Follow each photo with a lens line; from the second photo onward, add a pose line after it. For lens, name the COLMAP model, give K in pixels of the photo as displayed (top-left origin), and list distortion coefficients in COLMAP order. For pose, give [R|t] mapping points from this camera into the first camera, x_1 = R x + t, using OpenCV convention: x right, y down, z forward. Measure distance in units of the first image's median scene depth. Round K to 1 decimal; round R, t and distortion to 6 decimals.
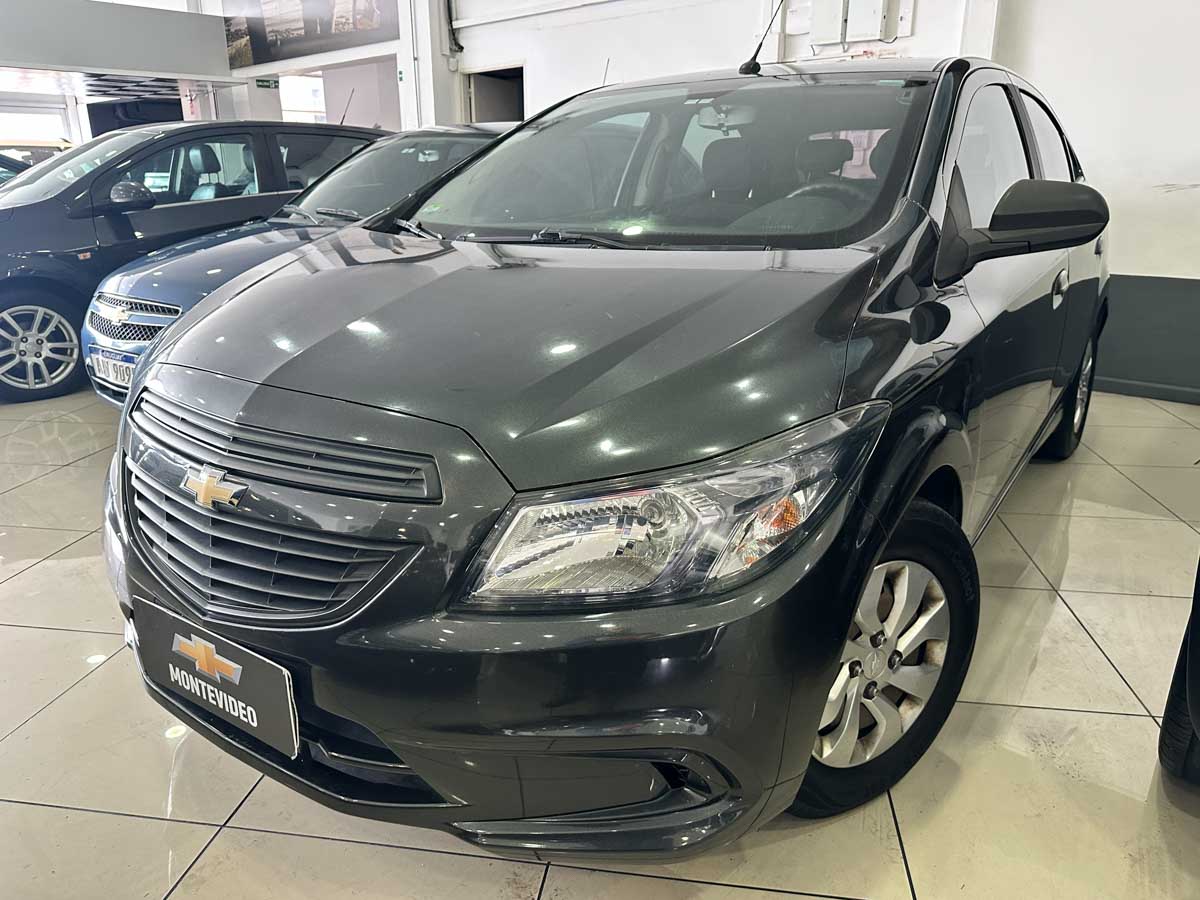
lens RADIAL K [[845.1, 0, 600.0], [0, 845.1, 450.0], [0, 0, 1]] dist [0.066763, -0.122063]
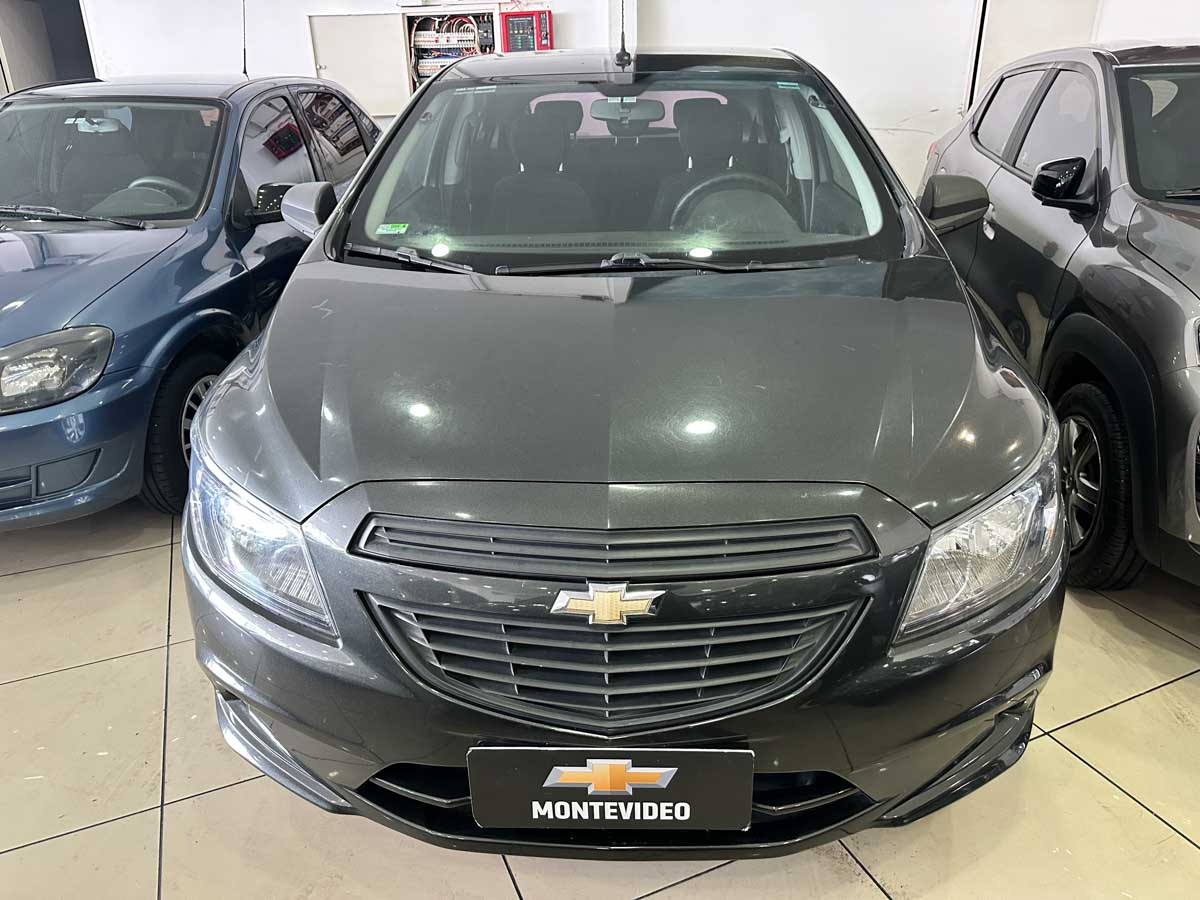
lens RADIAL K [[845.1, 0, 600.0], [0, 845.1, 450.0], [0, 0, 1]] dist [0.066763, -0.122063]
pose [[0.848179, -0.216517, 0.483439, -0.883857], [0.172565, 0.975804, 0.134270, -0.248840], [-0.500813, -0.030461, 0.865019, 0.206308]]
